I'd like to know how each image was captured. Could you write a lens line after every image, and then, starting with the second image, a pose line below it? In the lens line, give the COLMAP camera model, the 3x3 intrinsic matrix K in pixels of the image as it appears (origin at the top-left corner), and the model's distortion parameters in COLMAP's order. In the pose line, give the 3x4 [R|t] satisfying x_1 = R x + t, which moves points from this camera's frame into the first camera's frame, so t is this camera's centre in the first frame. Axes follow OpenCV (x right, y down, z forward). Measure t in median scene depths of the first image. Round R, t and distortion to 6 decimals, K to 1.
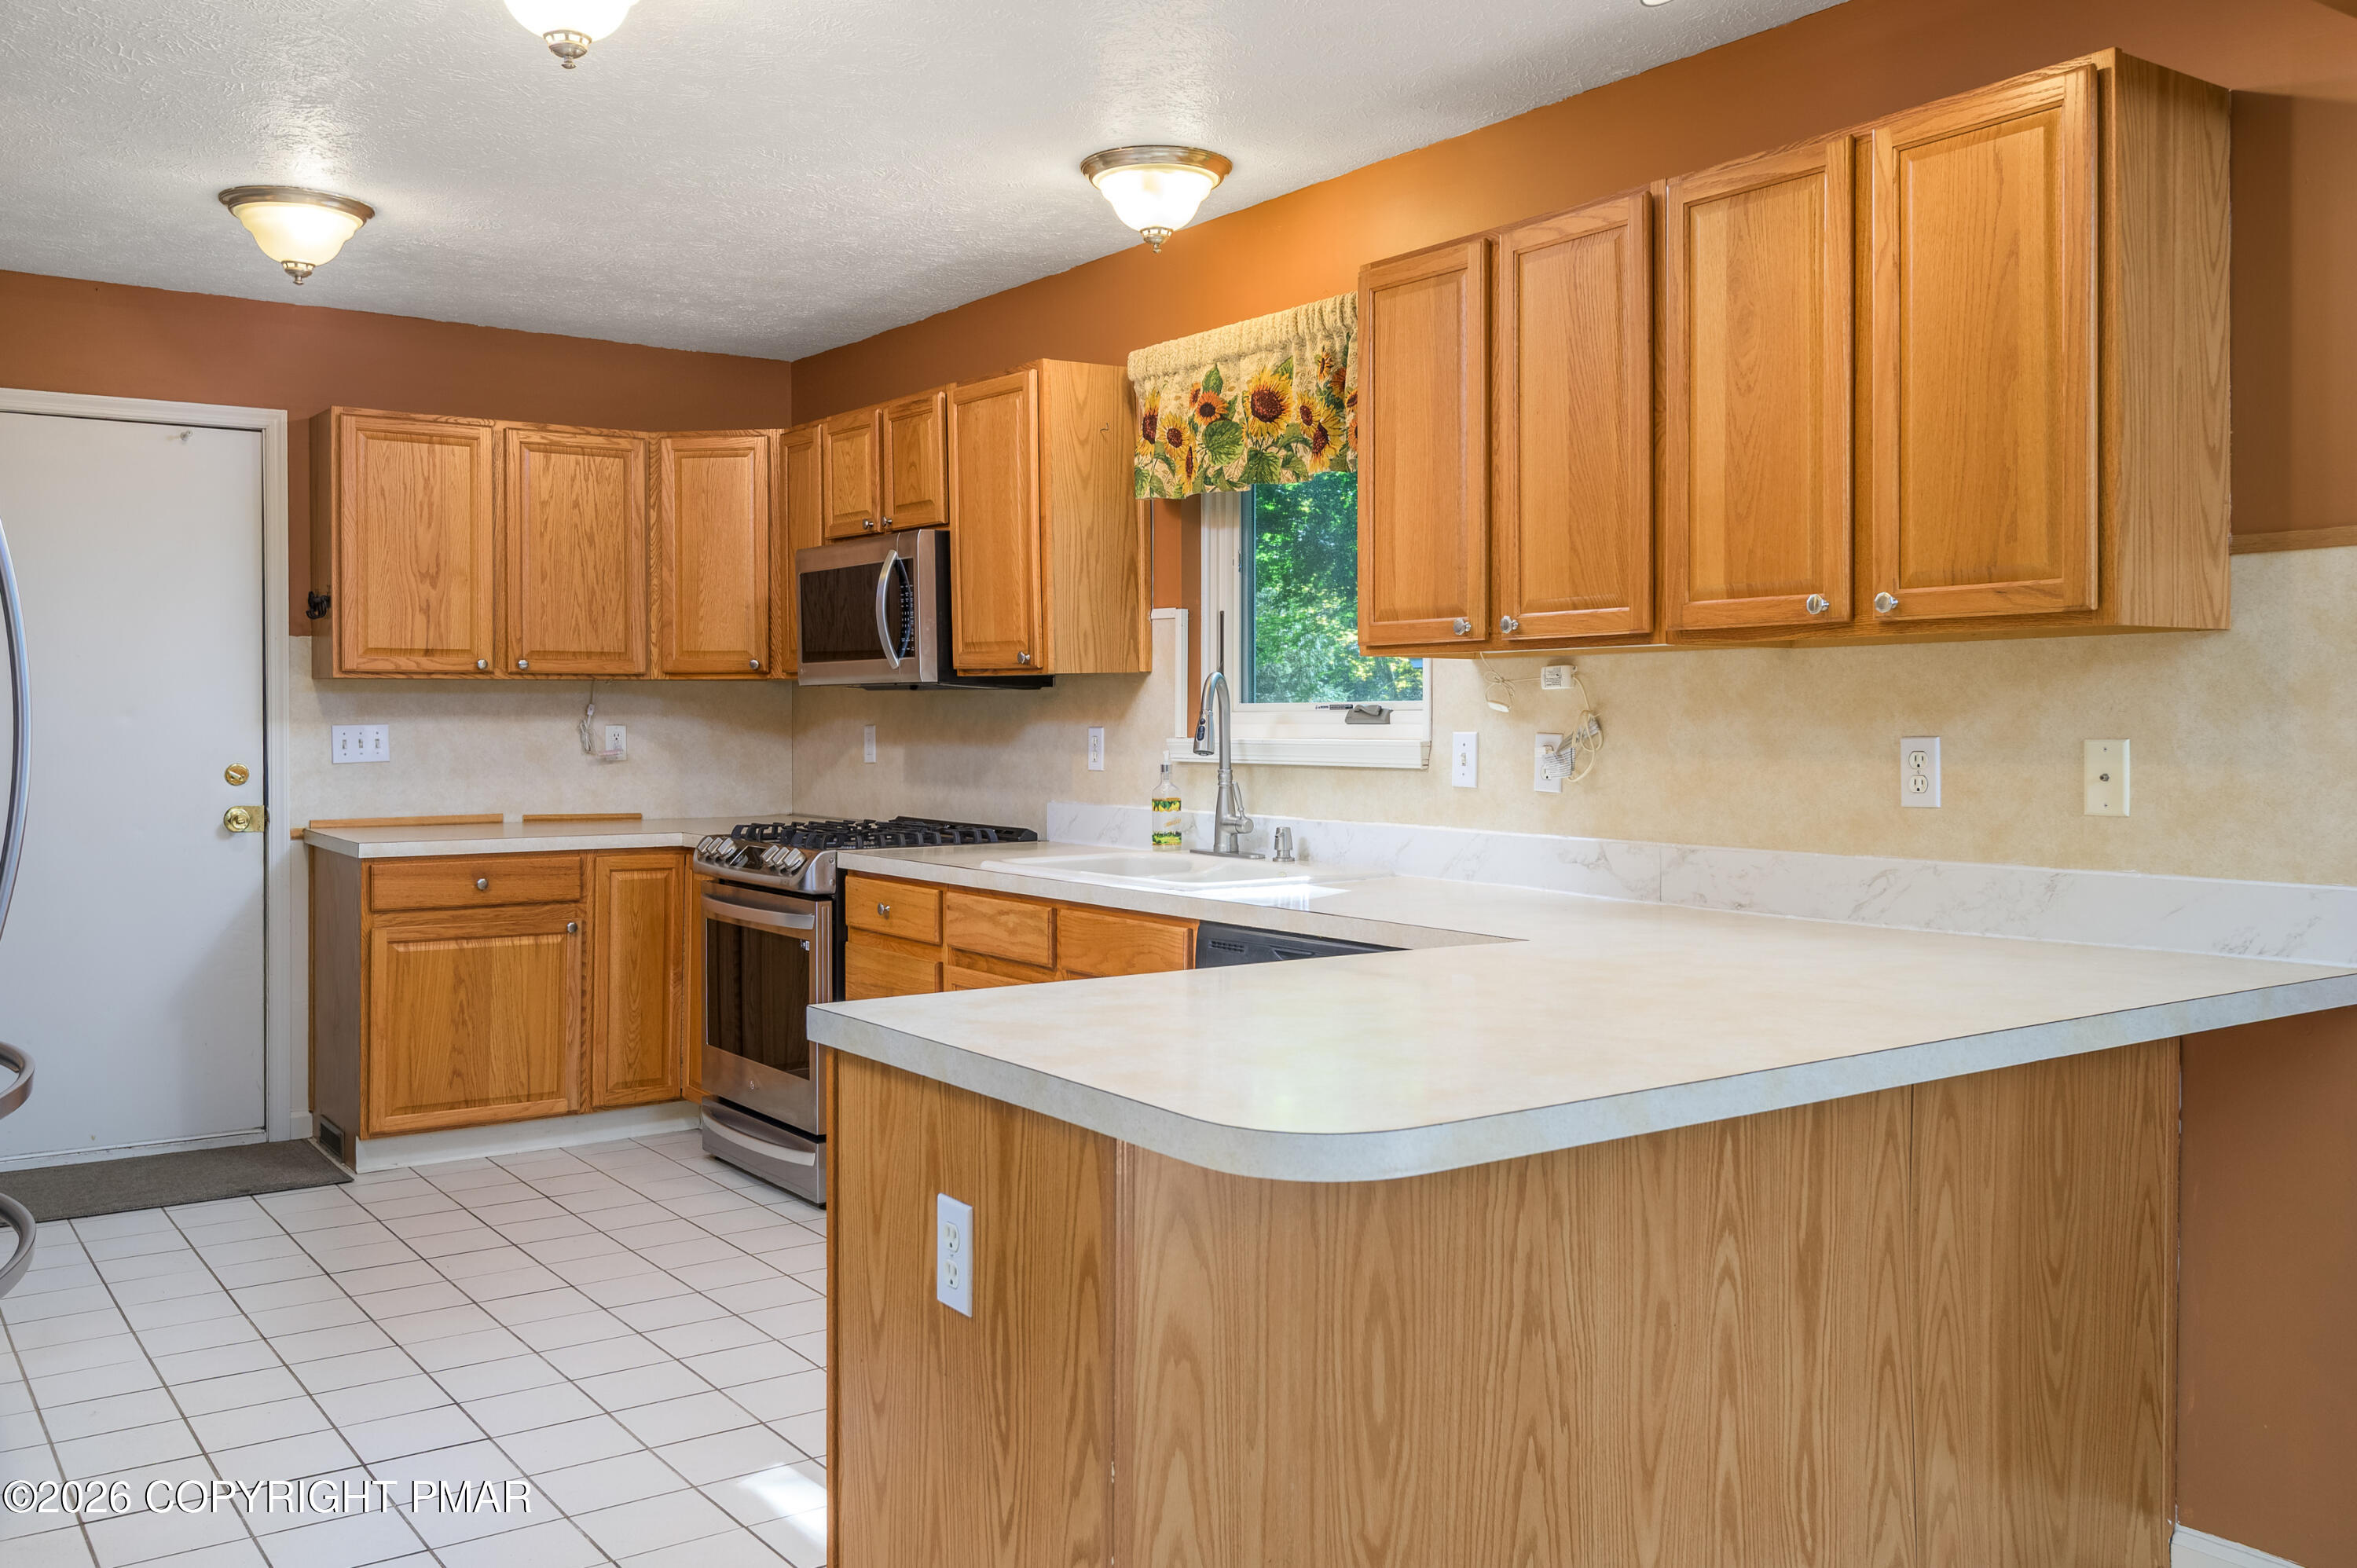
lens RADIAL K [[1994.7, 0, 1179.2], [0, 1994.7, 759.9], [0, 0, 1]] dist [0.034559, -0.004903]
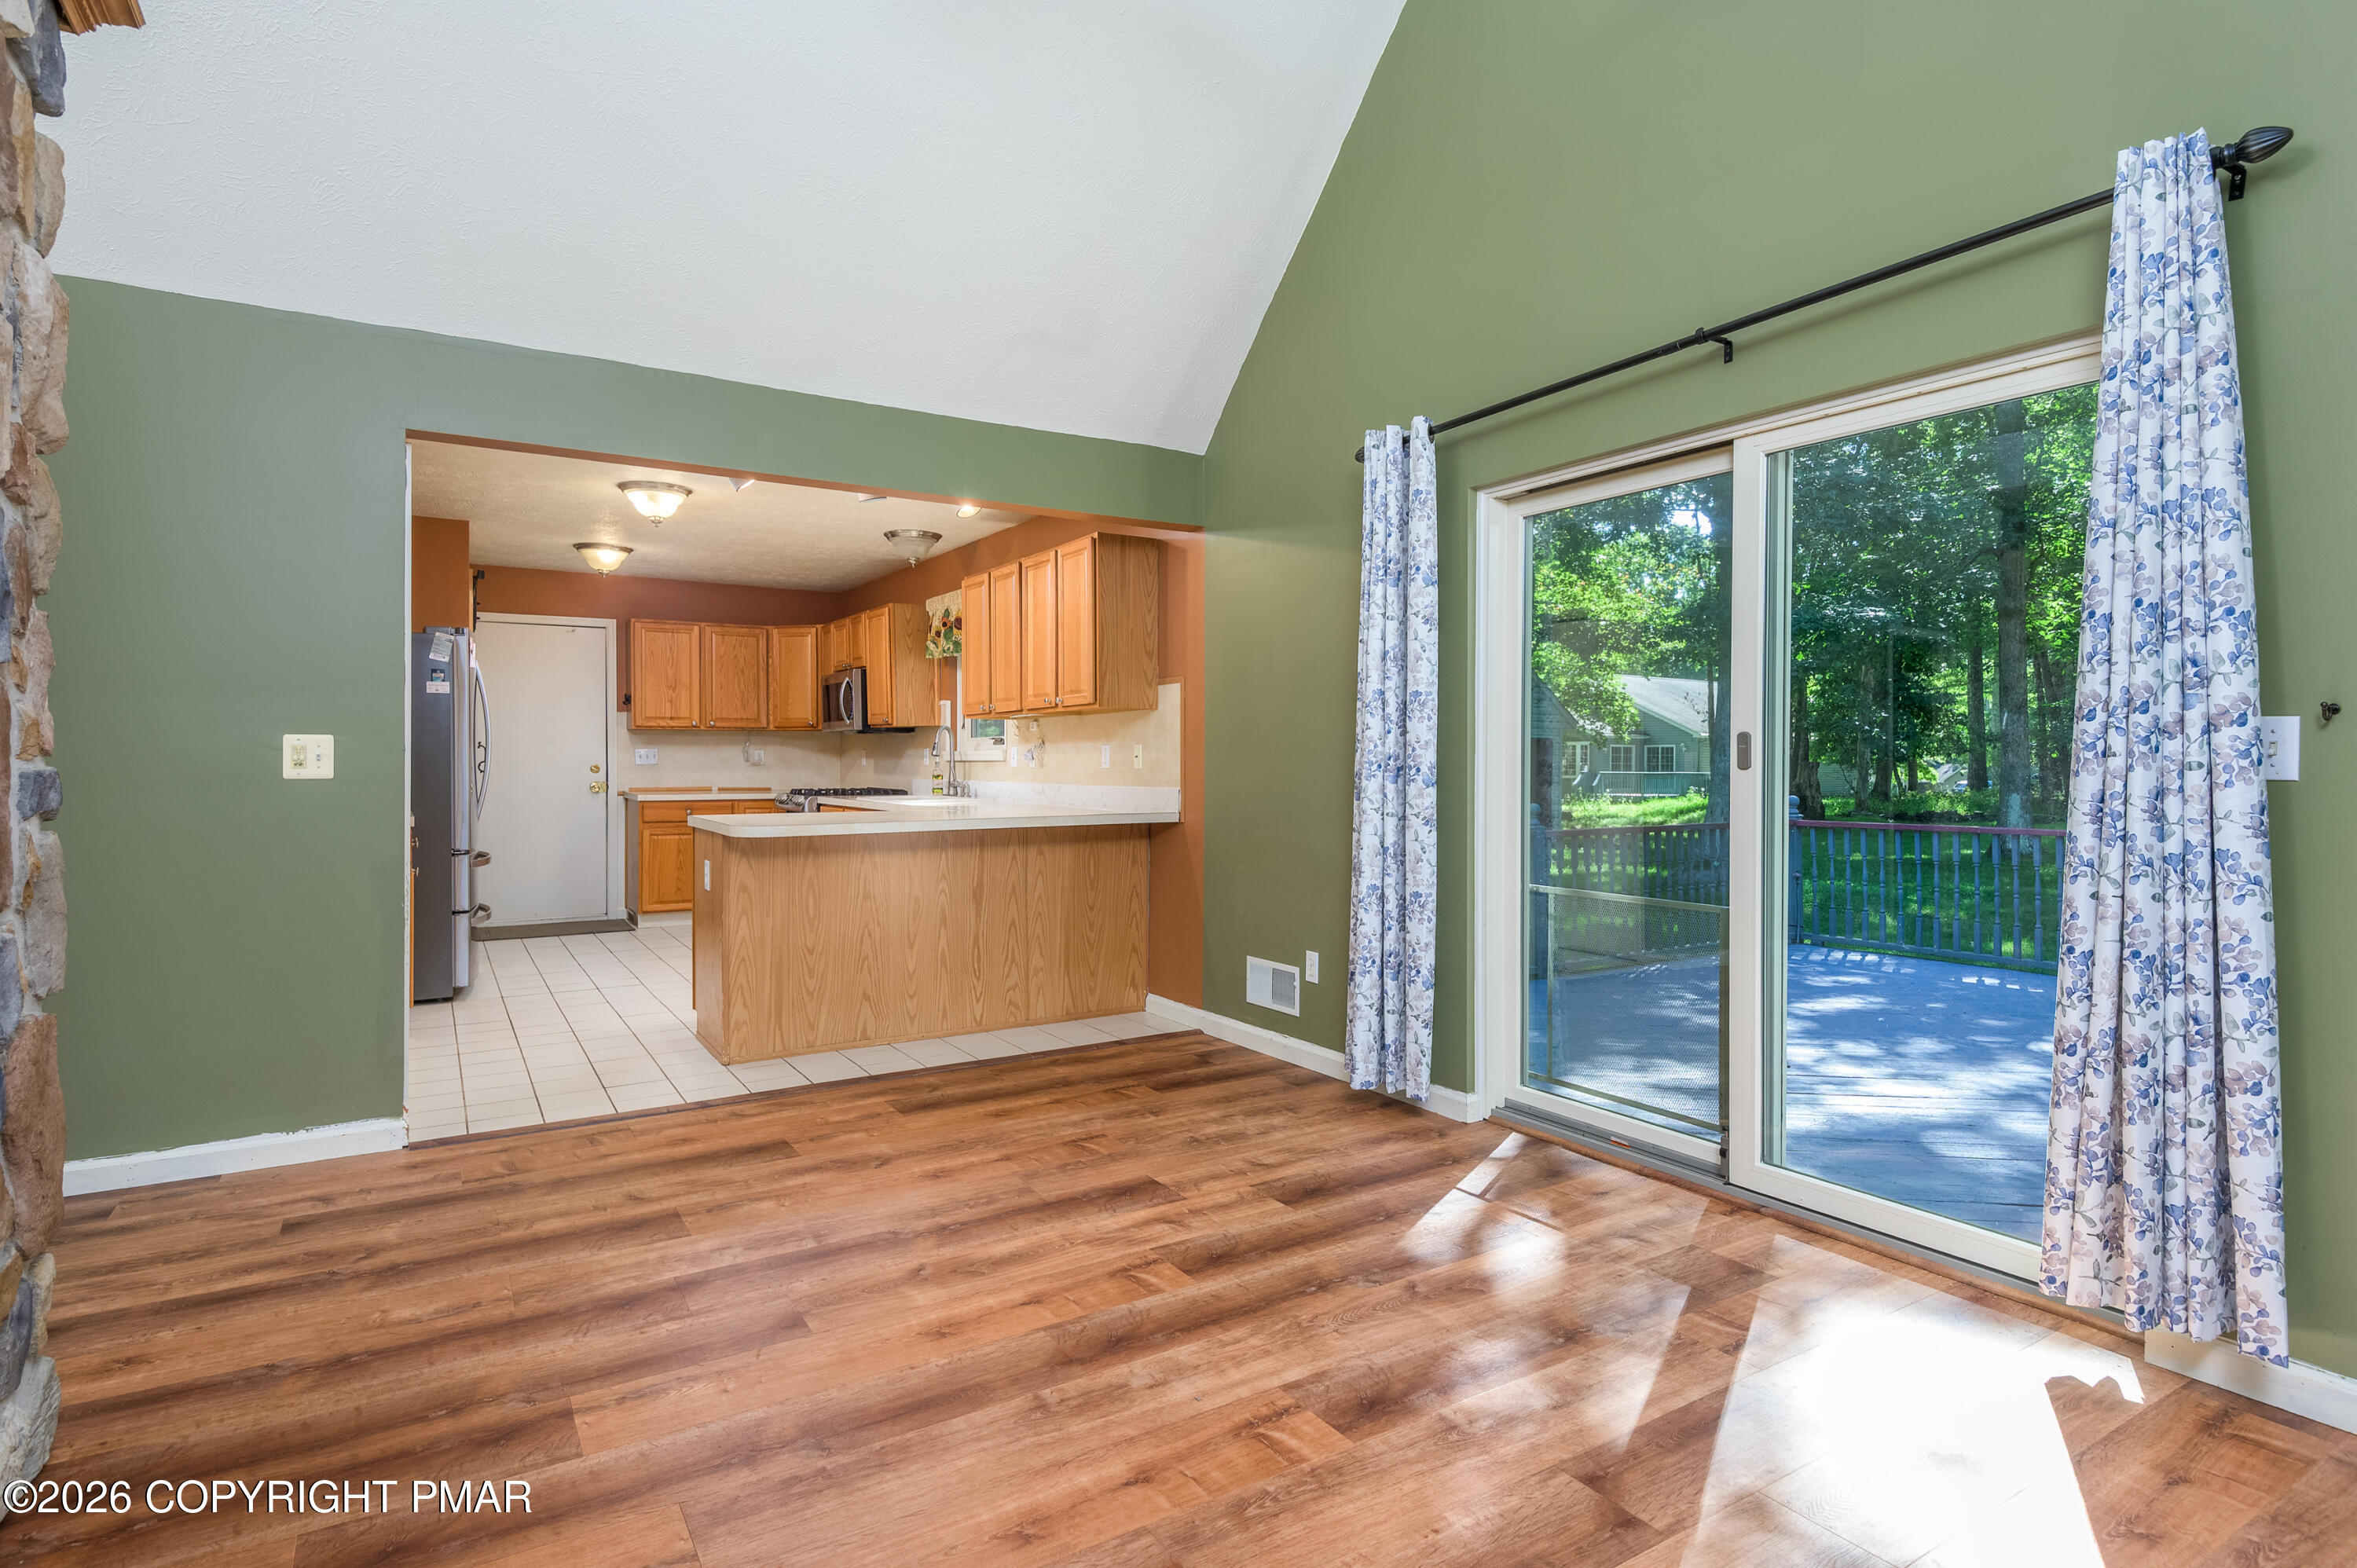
lens RADIAL K [[1202.5, 0, 1178.5], [0, 1202.5, 784.0], [0, 0, 1]] dist [0.038598, -0.030765]
pose [[0.998552, 0.000962, -0.053780, 0.348999], [-0.001107, 0.999996, -0.002665, 0.031657], [0.053778, 0.002721, 0.998549, -0.475260]]
